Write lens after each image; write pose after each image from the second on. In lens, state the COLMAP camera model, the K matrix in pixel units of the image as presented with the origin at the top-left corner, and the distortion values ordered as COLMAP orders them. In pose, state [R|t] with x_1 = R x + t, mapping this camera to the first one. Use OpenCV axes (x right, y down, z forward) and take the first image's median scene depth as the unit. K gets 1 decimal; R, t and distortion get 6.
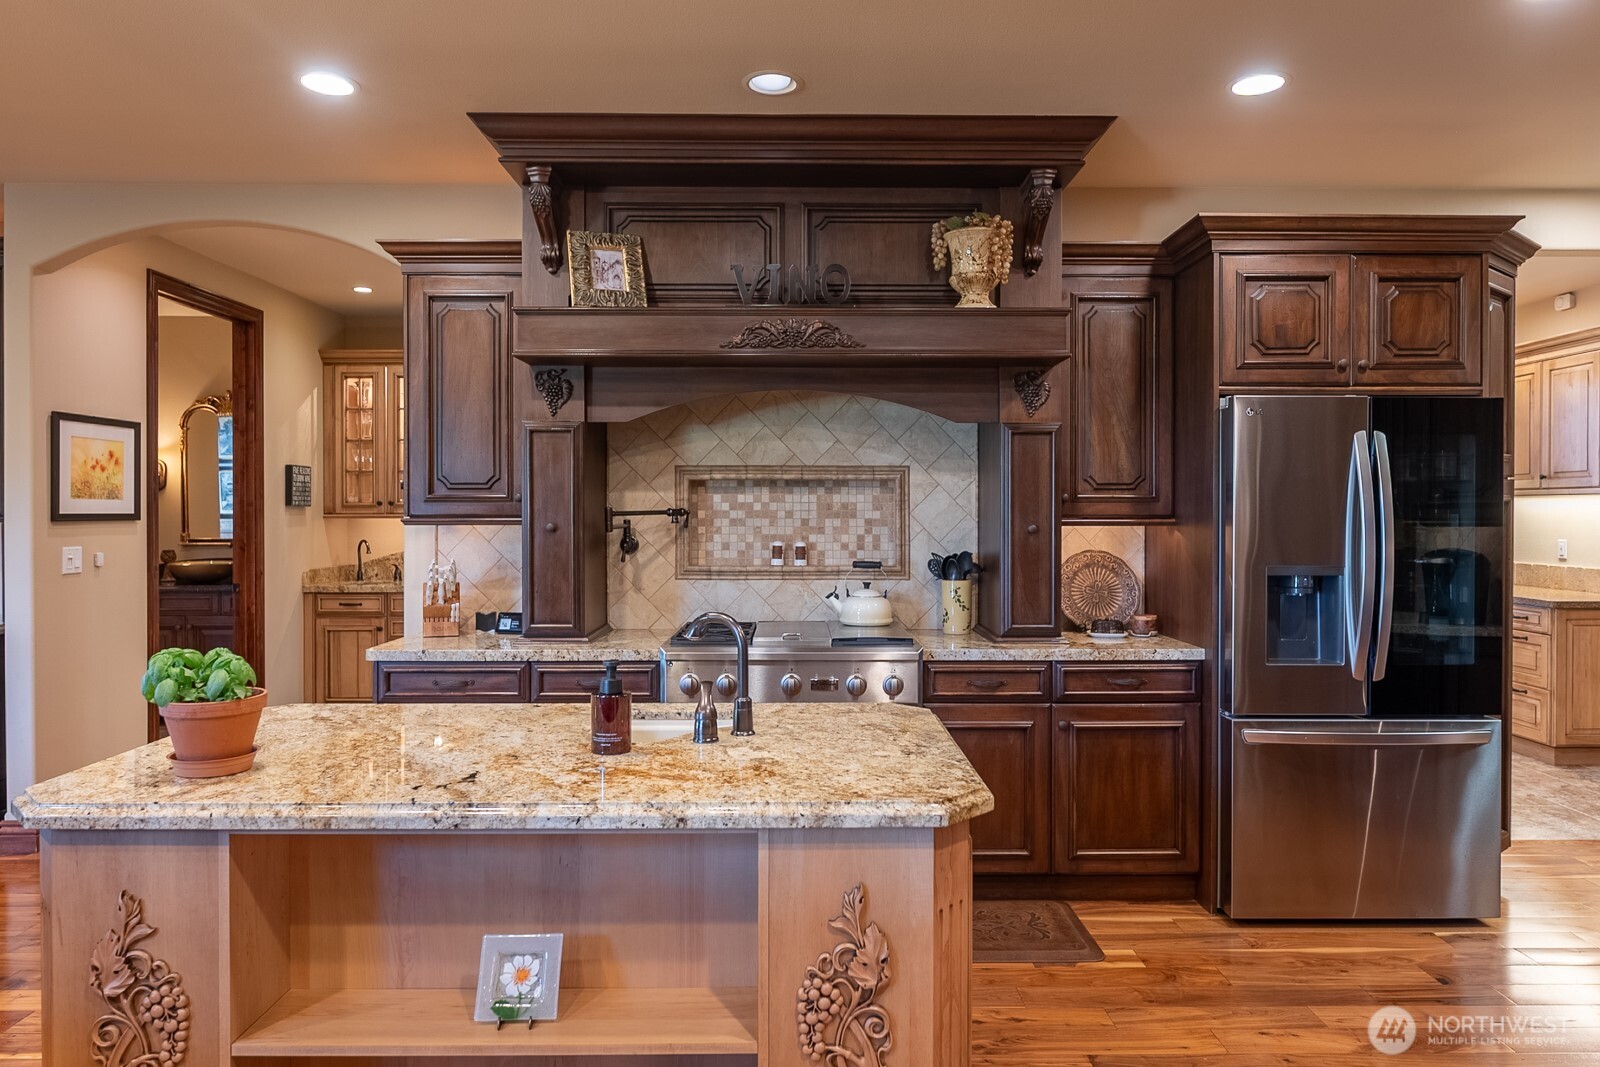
lens RADIAL K [[1038.7, 0, 795.0], [0, 1038.7, 522.3], [0, 0, 1]] dist [0.002964, -0.007194]
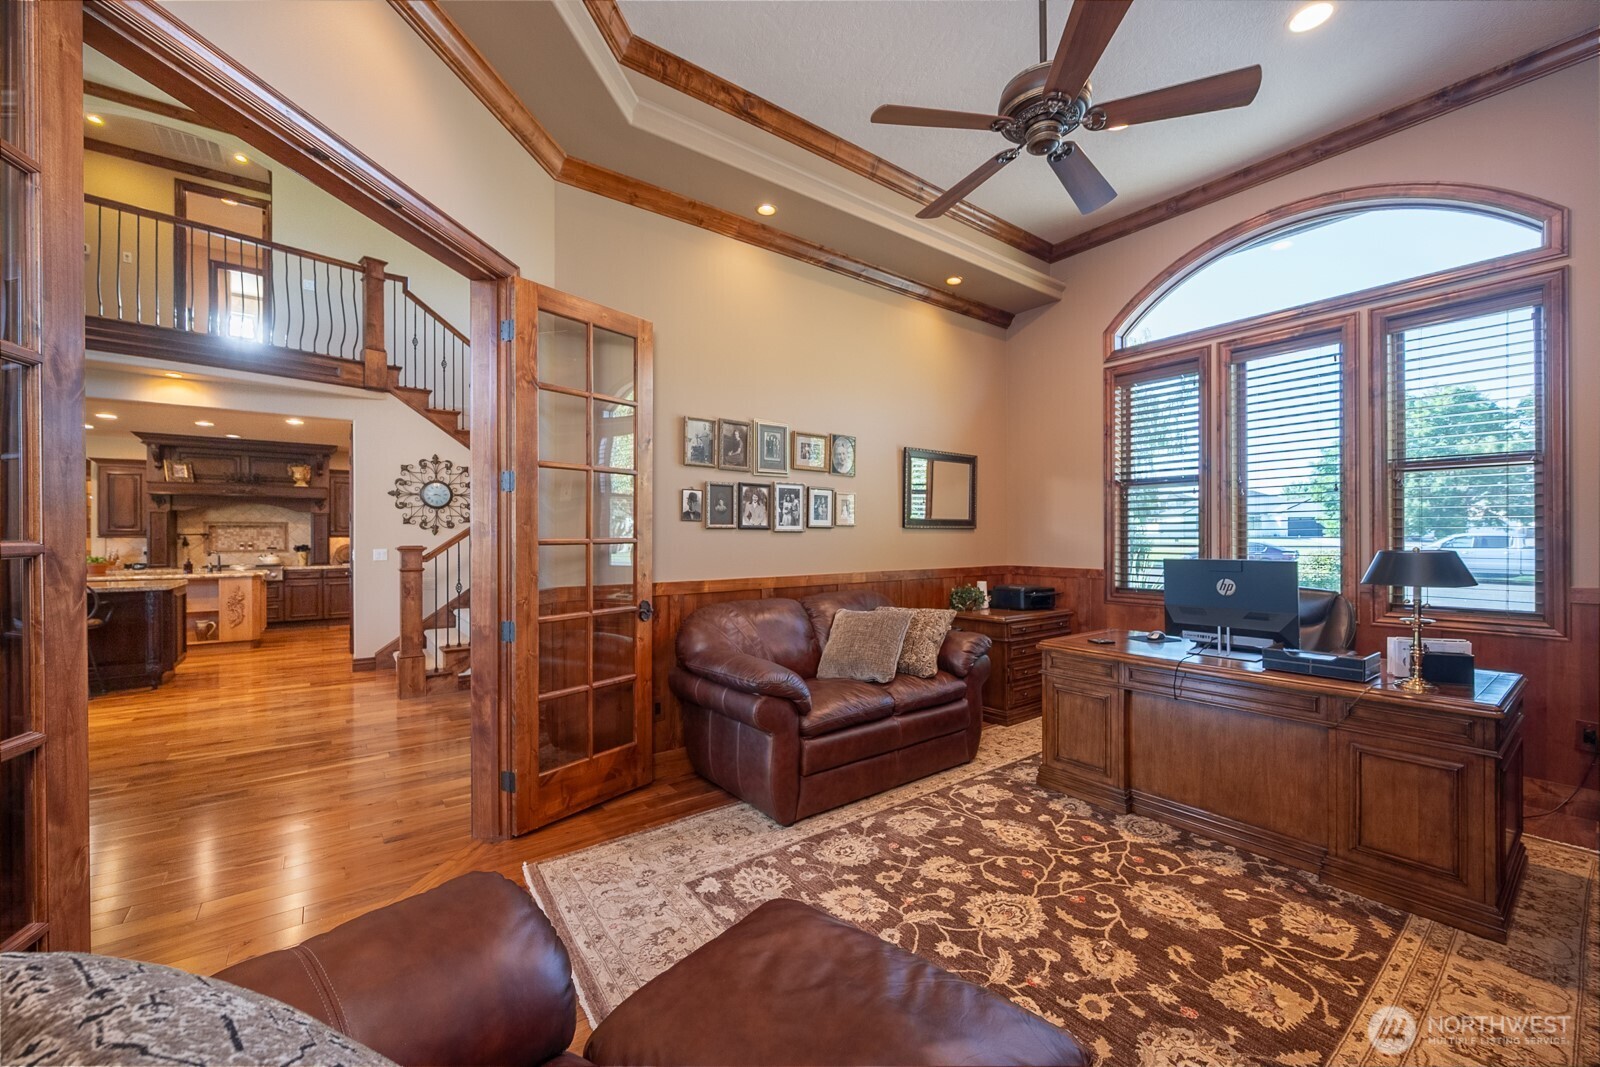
lens RADIAL K [[634.0, 0, 800.7], [0, 634.0, 537.6], [0, 0, 1]] dist [-0.002746, -0.000109]
pose [[0.803579, -0.004174, 0.595183, 0.239281], [0.011159, 0.999905, -0.008055, 0.041166], [-0.595093, 0.013115, 0.803550, -1.959529]]
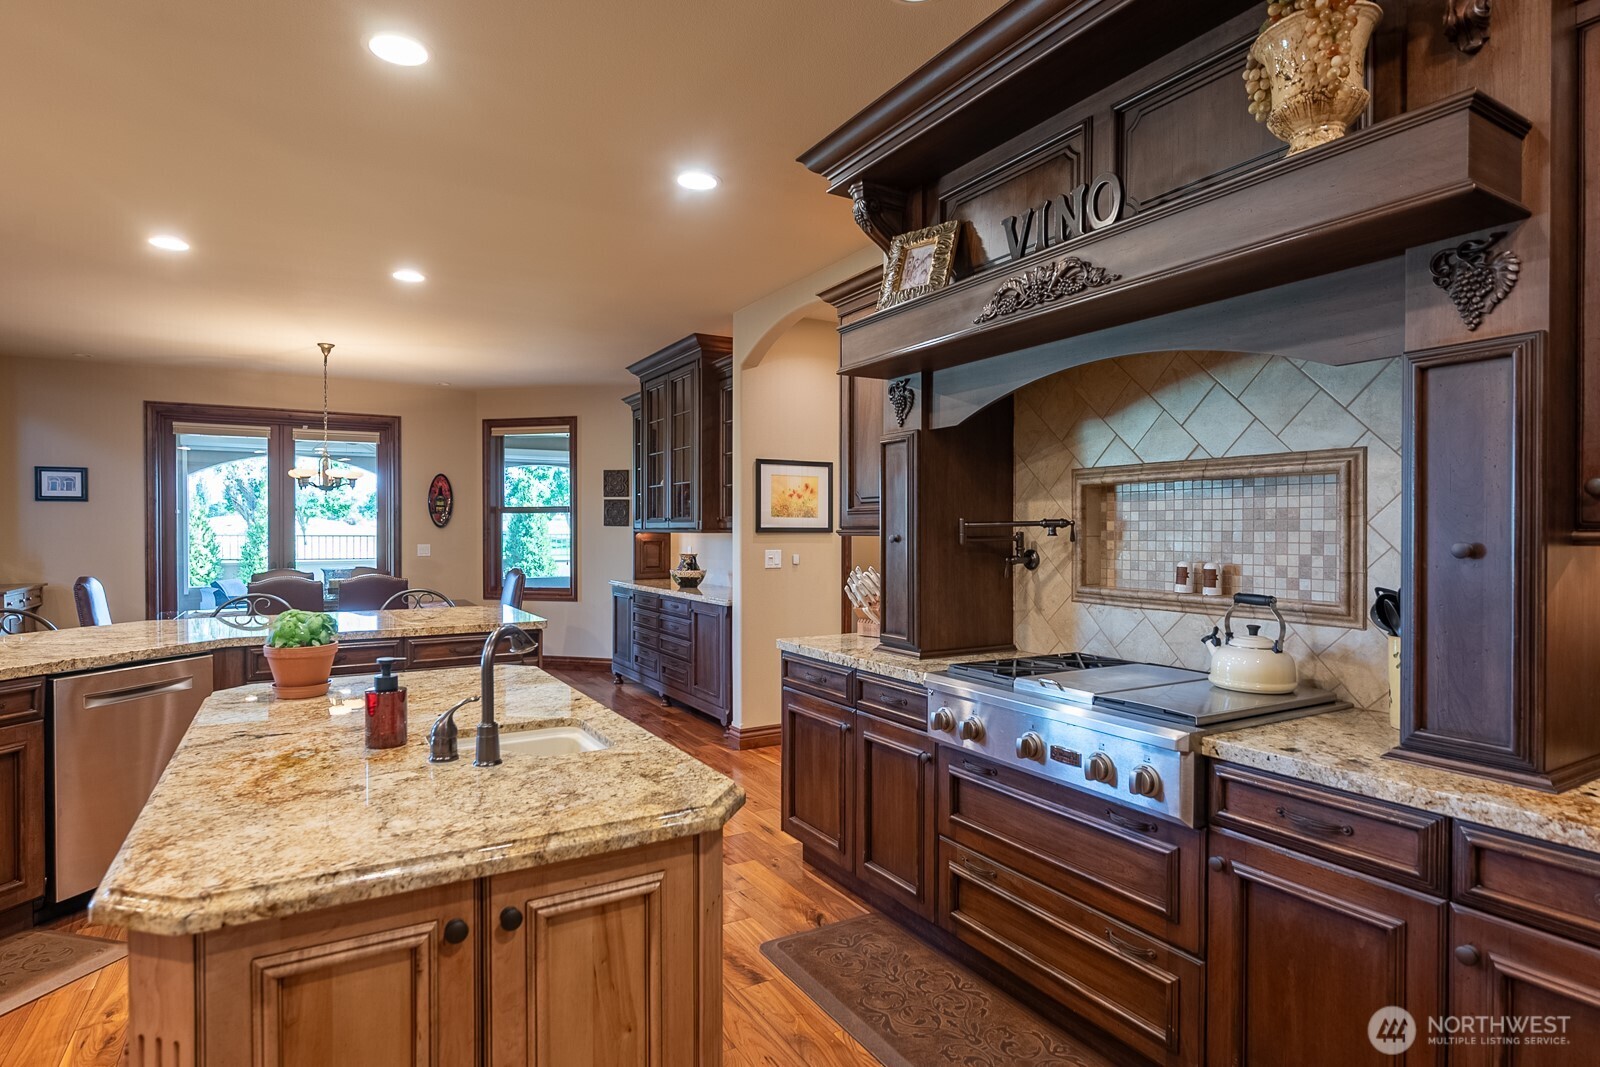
lens RADIAL K [[825.6, 0, 803.1], [0, 825.6, 549.1], [0, 0, 1]] dist [-0.007521, 0.002746]
pose [[0.507685, 0.020559, -0.861298, 0.367786], [-0.011928, 0.999787, 0.016834, 0.002699], [0.861460, 0.001727, 0.507822, 0.461550]]
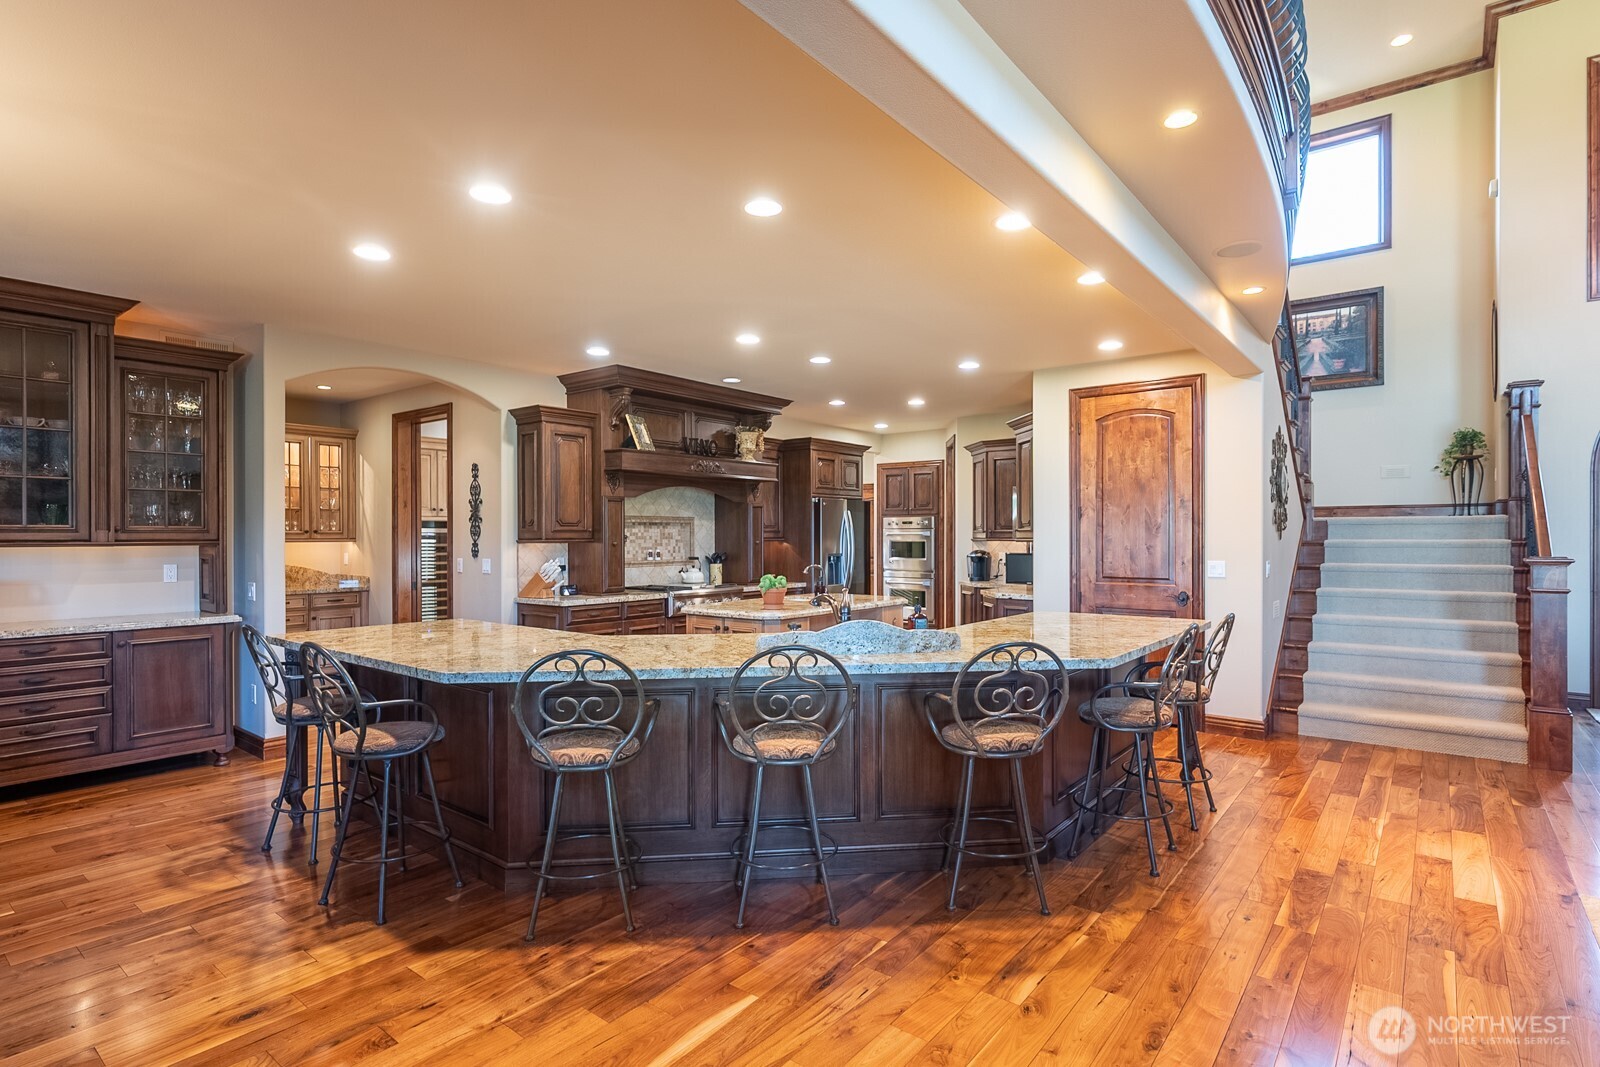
lens RADIAL K [[825.6, 0, 808.5], [0, 825.6, 525.3], [0, 0, 1]] dist [-0.007521, 0.002746]
pose [[0.626774, 0.008774, 0.779152, -1.214078], [0.011030, 0.999736, -0.020131, 0.005129], [-0.779123, 0.021212, 0.626512, -0.394334]]
